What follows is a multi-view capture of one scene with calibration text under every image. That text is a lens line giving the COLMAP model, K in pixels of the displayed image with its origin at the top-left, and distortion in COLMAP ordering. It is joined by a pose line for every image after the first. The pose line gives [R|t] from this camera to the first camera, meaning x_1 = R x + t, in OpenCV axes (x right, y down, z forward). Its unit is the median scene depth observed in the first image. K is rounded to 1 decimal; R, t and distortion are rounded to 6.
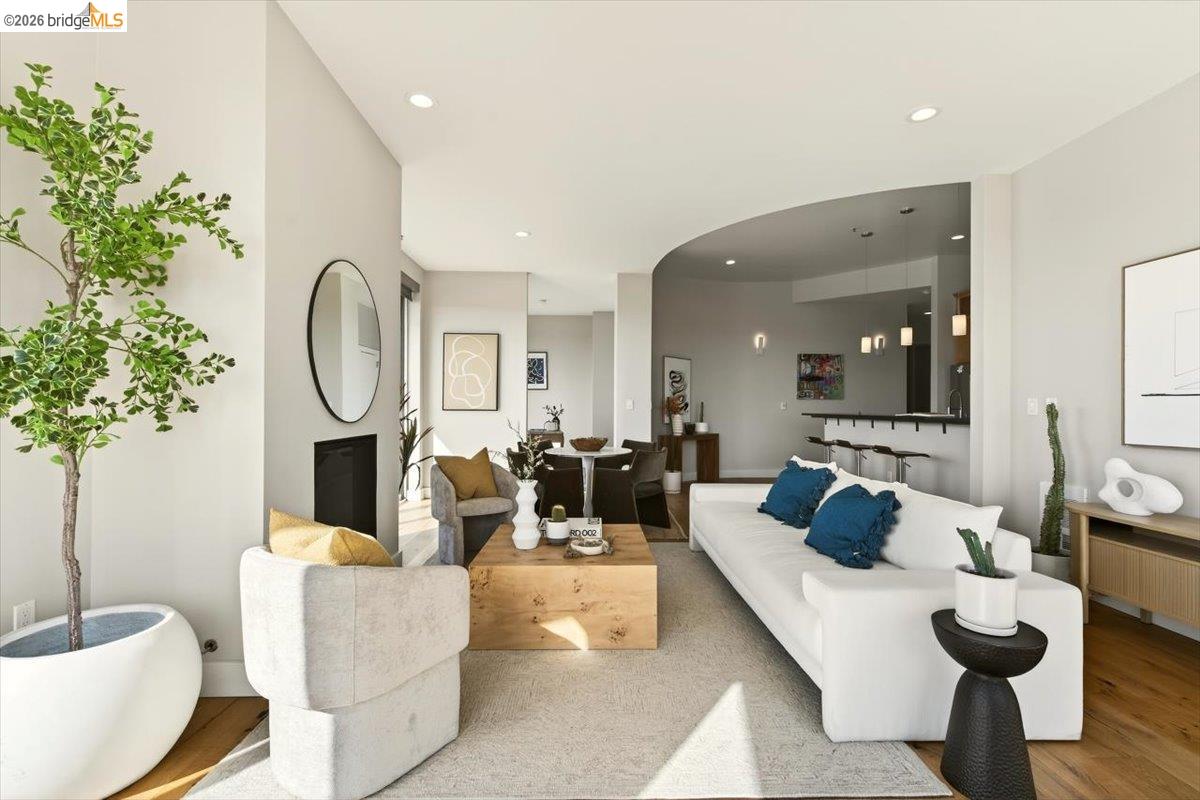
lens RADIAL K [[540.5, 0, 596.2], [0, 540.5, 402.9], [0, 0, 1]] dist [0.004948, -0.005303]
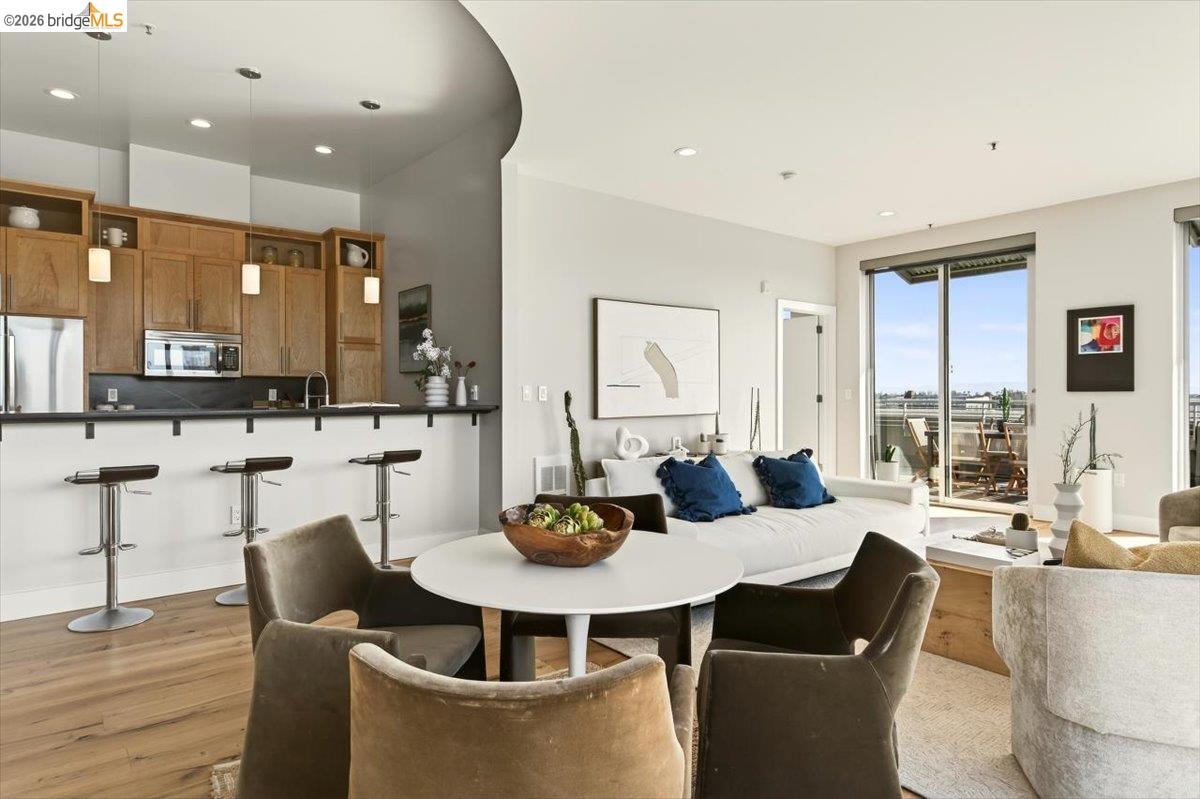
lens RADIAL K [[691.7, 0, 594.6], [0, 691.7, 395.7], [0, 0, 1]] dist [0.011742, -0.010224]
pose [[-0.591543, -0.003933, 0.806264, -0.234990], [-0.004244, 0.999989, 0.001764, 0.005044], [-0.806262, -0.002378, -0.591554, 0.939980]]
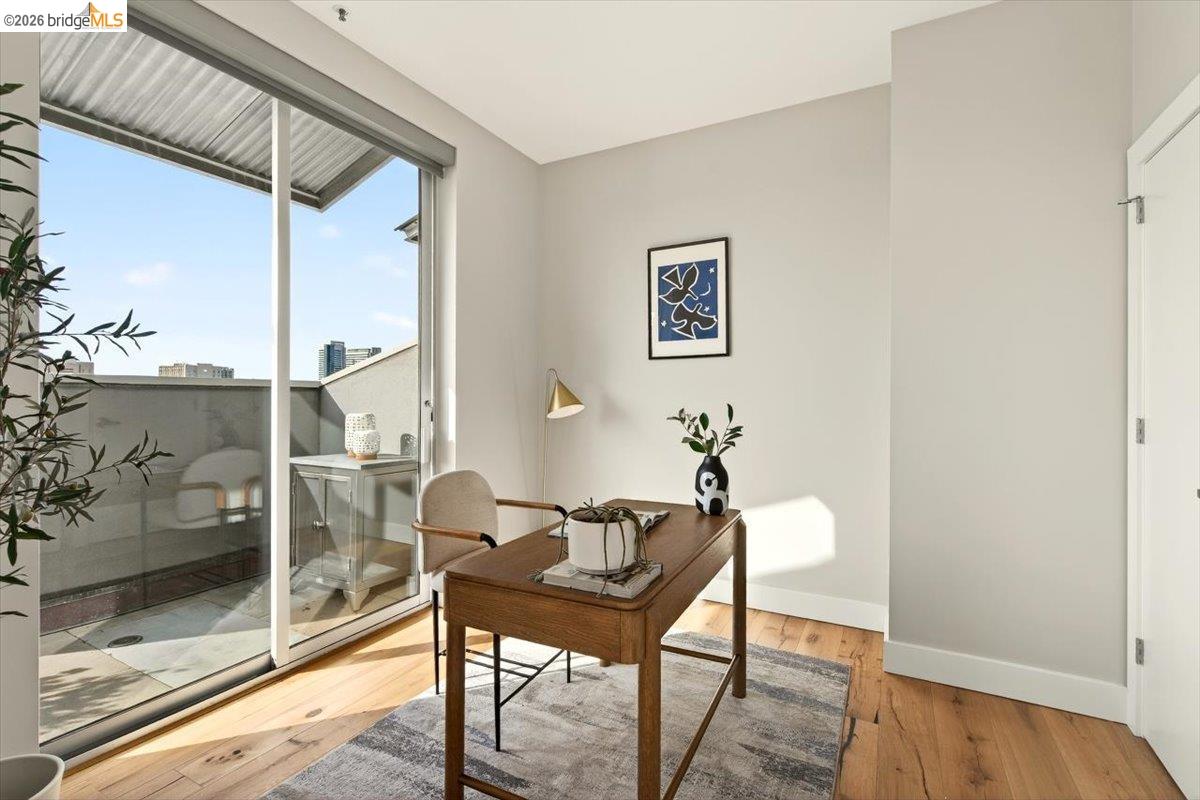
lens RADIAL K [[540.5, 0, 594.2], [0, 540.5, 399.0], [0, 0, 1]] dist [0.004948, -0.005303]
pose [[0.863716, 0.004550, -0.503958, 0.002581], [0.001052, 0.999941, 0.010831, -0.004265], [0.503977, -0.009885, 0.863660, 1.001409]]
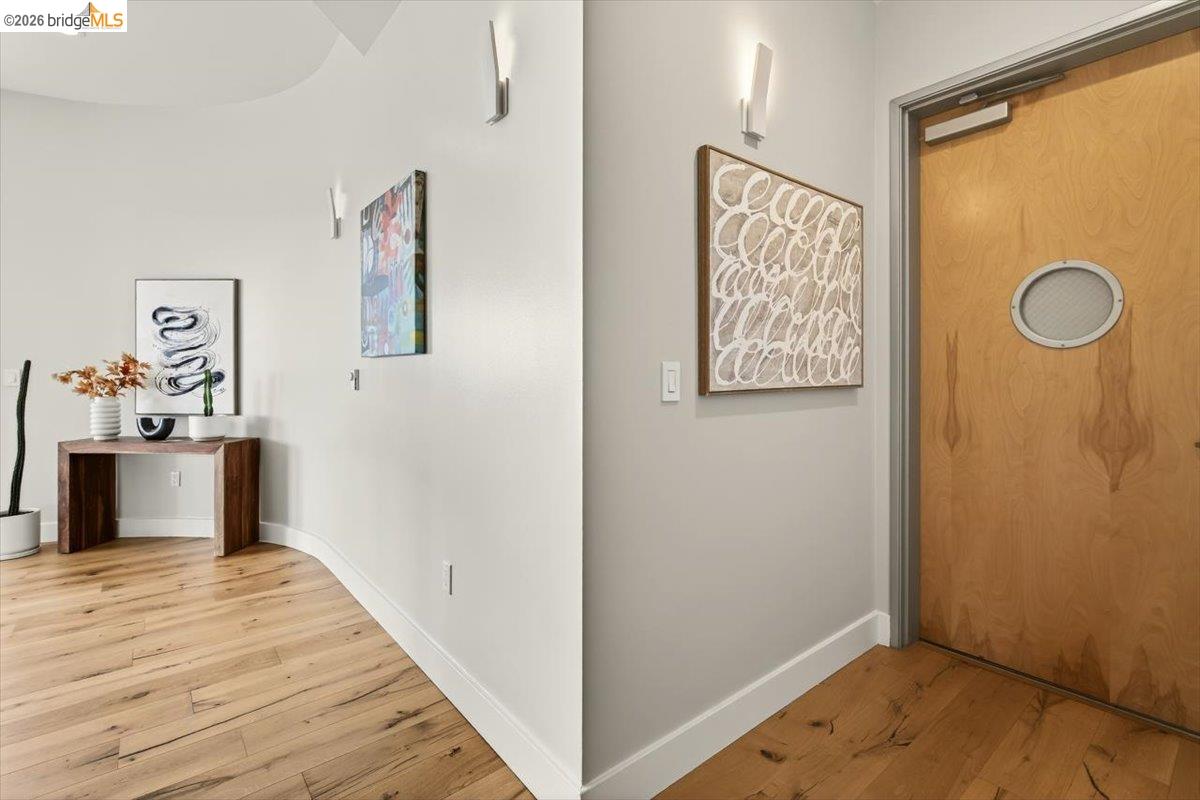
lens RADIAL K [[540.5, 0, 614.3], [0, 540.5, 381.6], [0, 0, 1]] dist [0.004948, -0.005303]
pose [[0.622902, 0.004856, -0.782284, 0.905363], [0.002447, 0.999964, 0.008156, 0.006165], [0.782296, -0.006995, 0.622868, 1.177202]]
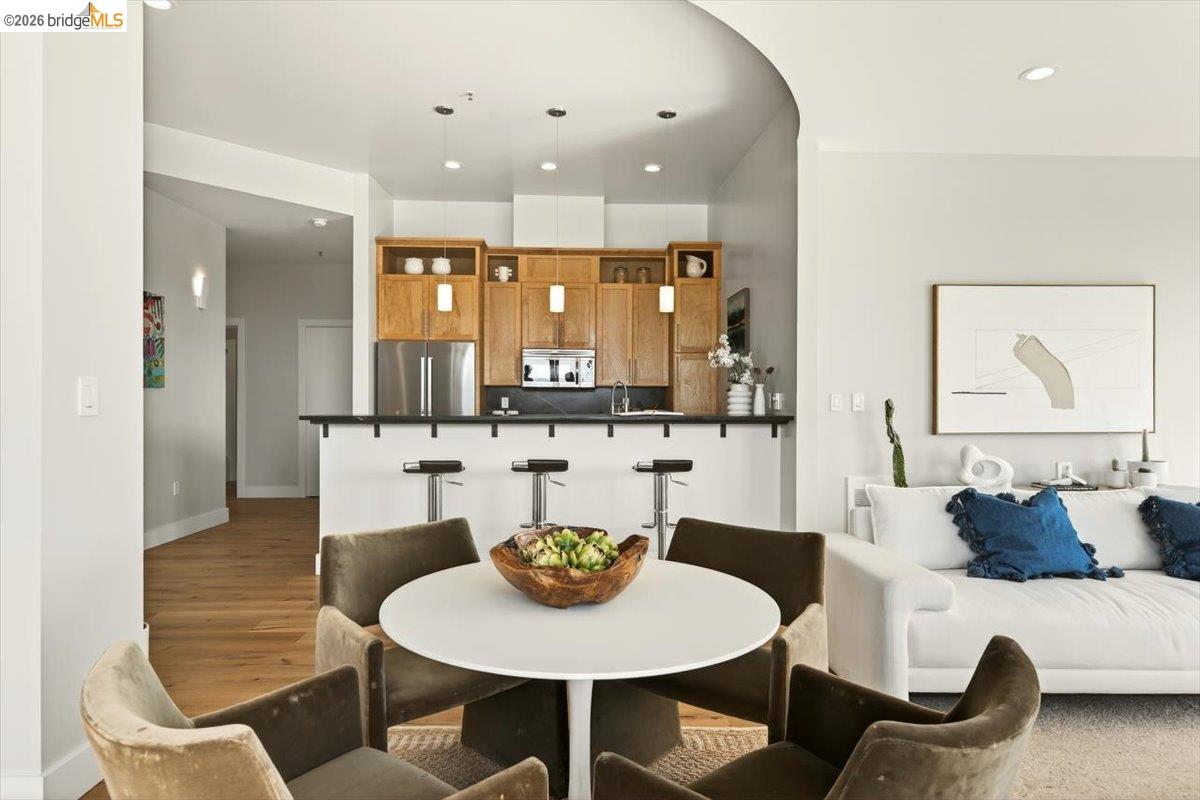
lens RADIAL K [[691.7, 0, 594.1], [0, 691.7, 407.6], [0, 0, 1]] dist [0.011742, -0.010224]
pose [[-0.000146, -0.010150, 0.999948, -0.240570], [-0.006864, 0.999925, 0.010149, 0.004137], [-0.999976, -0.006863, -0.000216, 0.778714]]
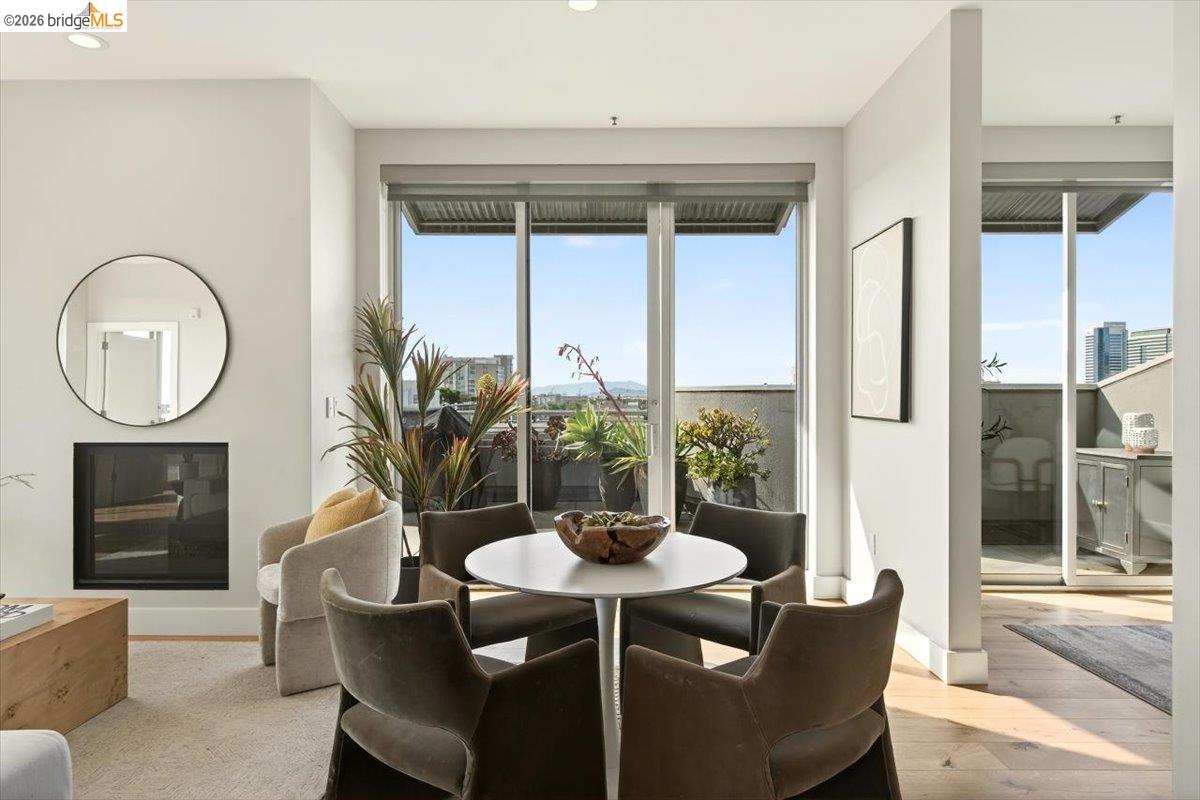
lens RADIAL K [[691.7, 0, 592.9], [0, 691.7, 398.6], [0, 0, 1]] dist [0.011742, -0.010224]
pose [[-0.044756, -0.001362, -0.998997, 0.306644], [0.005939, 0.999981, -0.001629, -0.002390], [0.998980, -0.006006, -0.044747, 0.793309]]
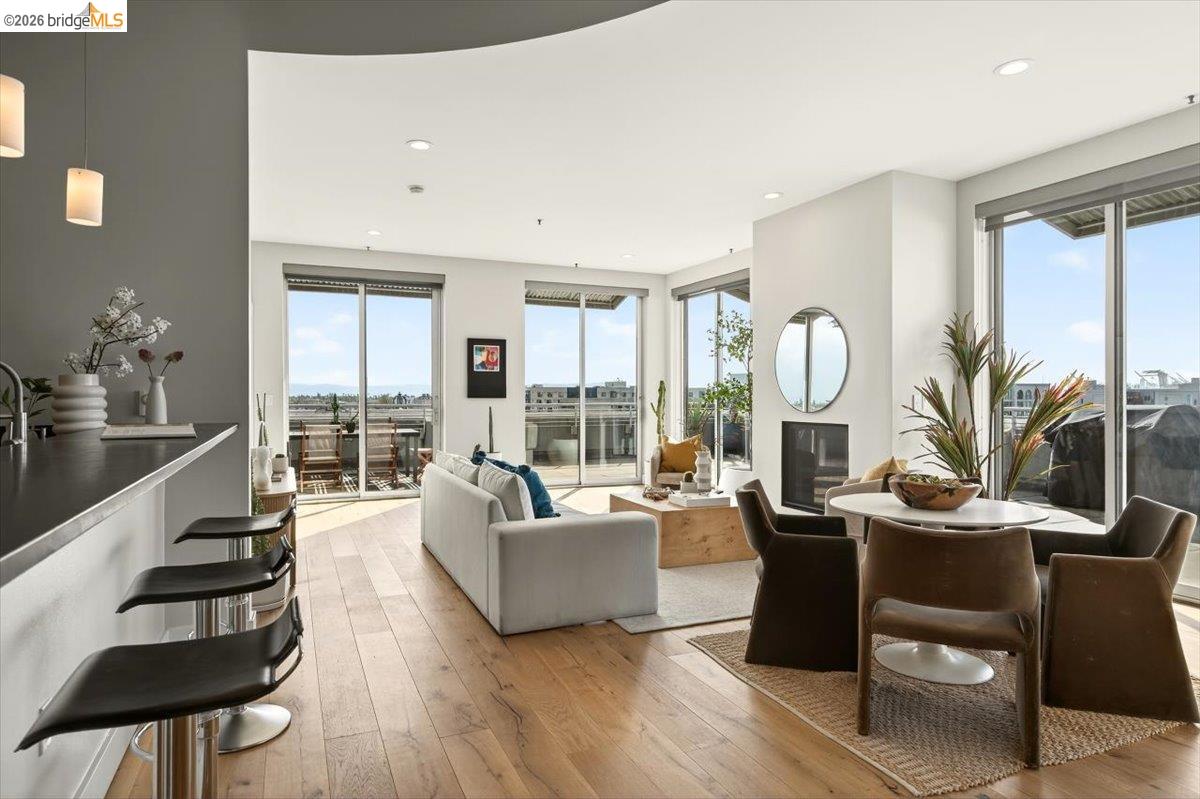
lens RADIAL K [[691.7, 0, 594.3], [0, 691.7, 399.3], [0, 0, 1]] dist [0.011742, -0.010224]
pose [[-0.929230, -0.002935, -0.369489, 0.361474], [-0.003130, 0.999995, -0.000071, 0.000278], [0.369488, 0.001091, -0.929235, 1.124202]]
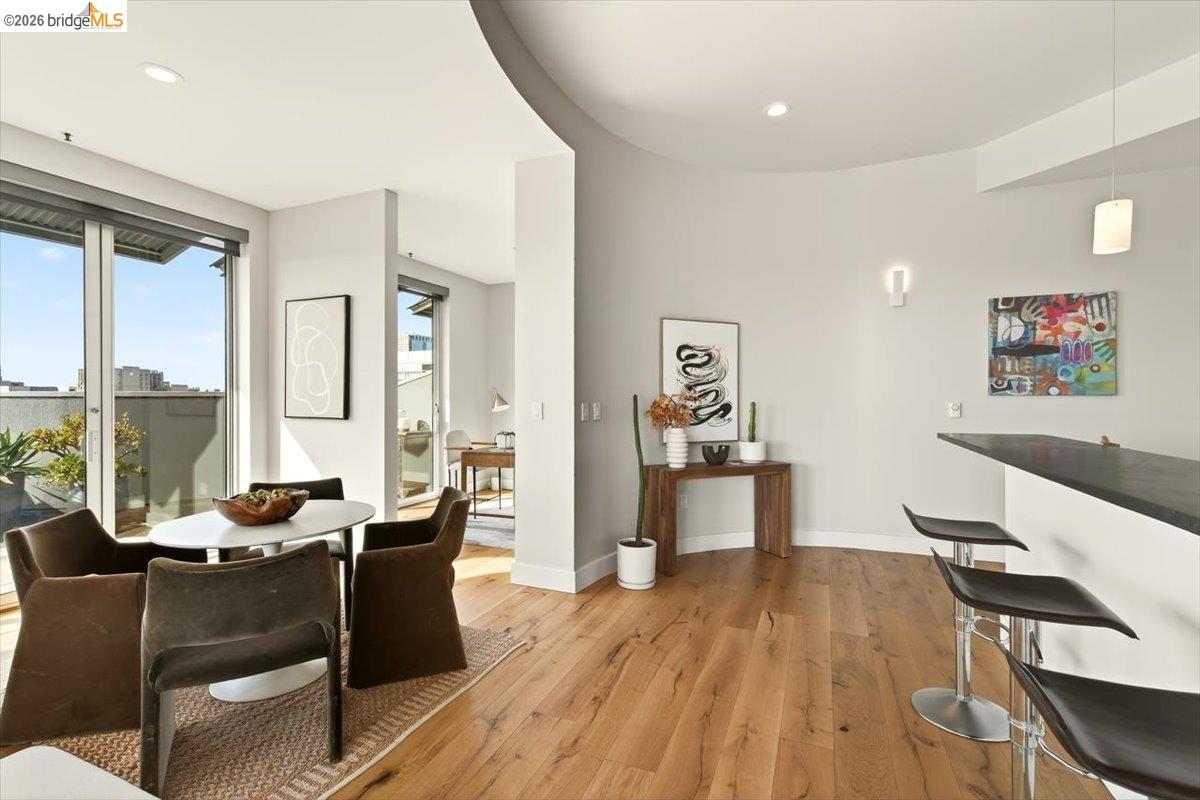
lens RADIAL K [[540.5, 0, 596.9], [0, 540.5, 399.2], [0, 0, 1]] dist [0.004948, -0.005303]
pose [[0.907597, -0.002587, -0.419835, 0.333619], [0.006248, 0.999953, 0.007346, -0.011399], [0.419797, -0.009291, 0.907571, 0.550382]]
